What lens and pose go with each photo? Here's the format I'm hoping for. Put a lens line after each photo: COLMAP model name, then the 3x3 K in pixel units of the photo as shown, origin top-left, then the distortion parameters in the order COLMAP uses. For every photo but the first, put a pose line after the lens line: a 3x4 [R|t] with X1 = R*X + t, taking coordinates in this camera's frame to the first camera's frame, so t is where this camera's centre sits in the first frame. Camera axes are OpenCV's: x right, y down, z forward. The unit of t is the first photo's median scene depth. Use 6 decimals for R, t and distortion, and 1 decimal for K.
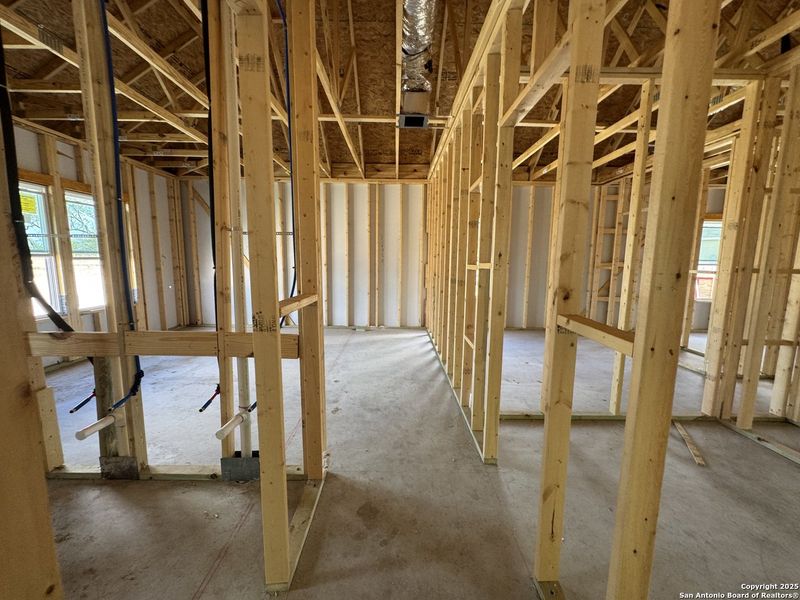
lens RADIAL K [[320.1, 0, 398.0], [0, 320.1, 301.4], [0, 0, 1]] dist [-0.000044, -0.000129]
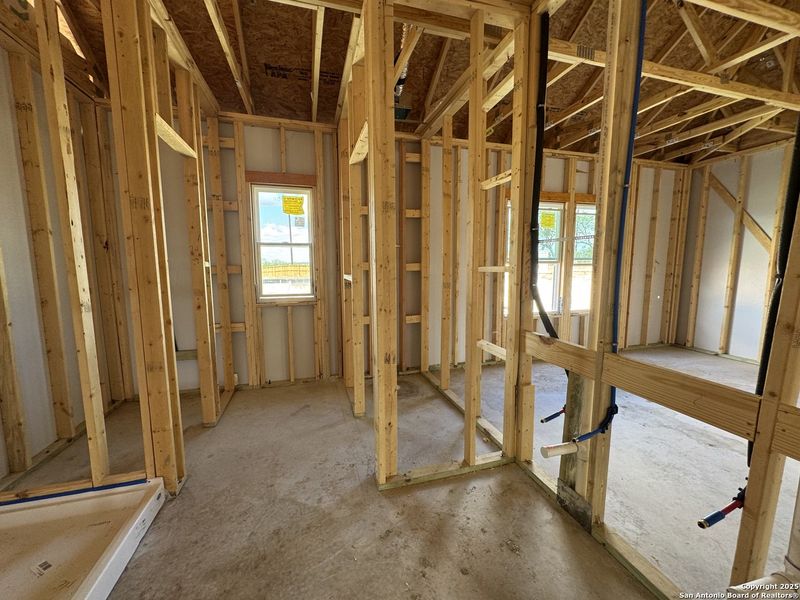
lens RADIAL K [[320.1, 0, 400.1], [0, 320.1, 300.4], [0, 0, 1]] dist [-0.000044, -0.000129]
pose [[0.278364, 0.096003, -0.955666, -0.119707], [-0.120026, 0.990669, 0.064559, -0.012667], [0.952946, 0.096734, 0.287290, 0.132337]]
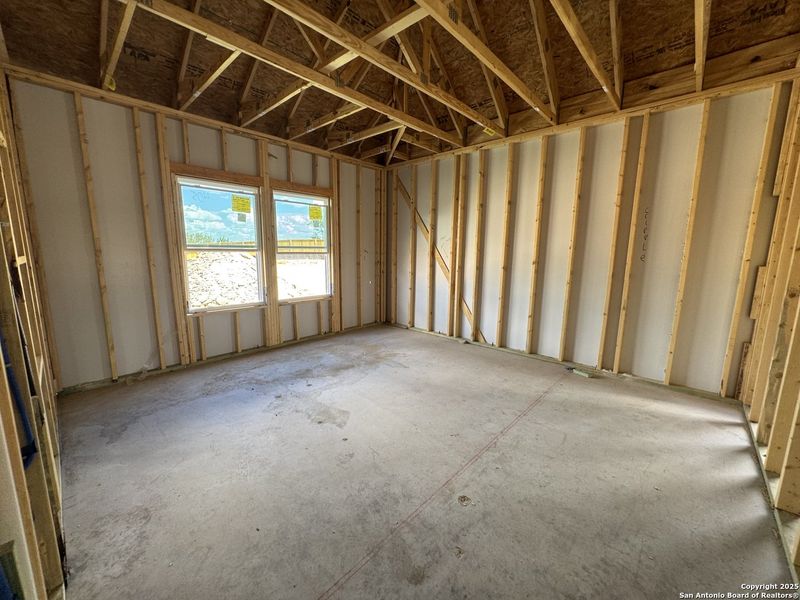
lens RADIAL K [[320.1, 0, 400.7], [0, 320.1, 300.5], [0, 0, 1]] dist [-0.000044, -0.000129]
pose [[0.733153, 0.100602, -0.672581, 0.039153], [-0.091145, 0.994611, 0.049416, -0.073200], [0.673928, 0.025073, 0.738372, 0.533960]]
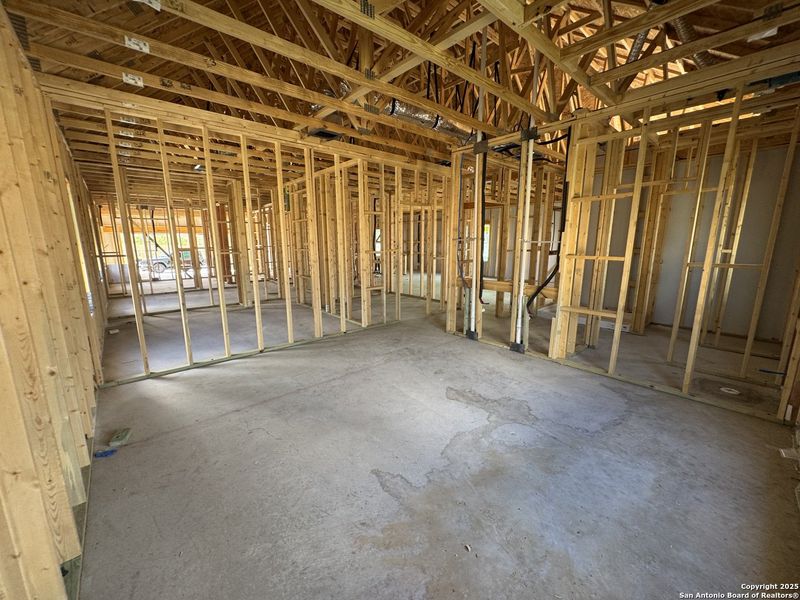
lens RADIAL K [[320.1, 0, 401.6], [0, 320.1, 301.1], [0, 0, 1]] dist [-0.000044, -0.000129]
pose [[-0.662729, -0.145896, 0.734510, -1.014313], [0.095856, 0.956243, 0.276427, -0.251244], [-0.742699, 0.253603, -0.619744, 1.545866]]
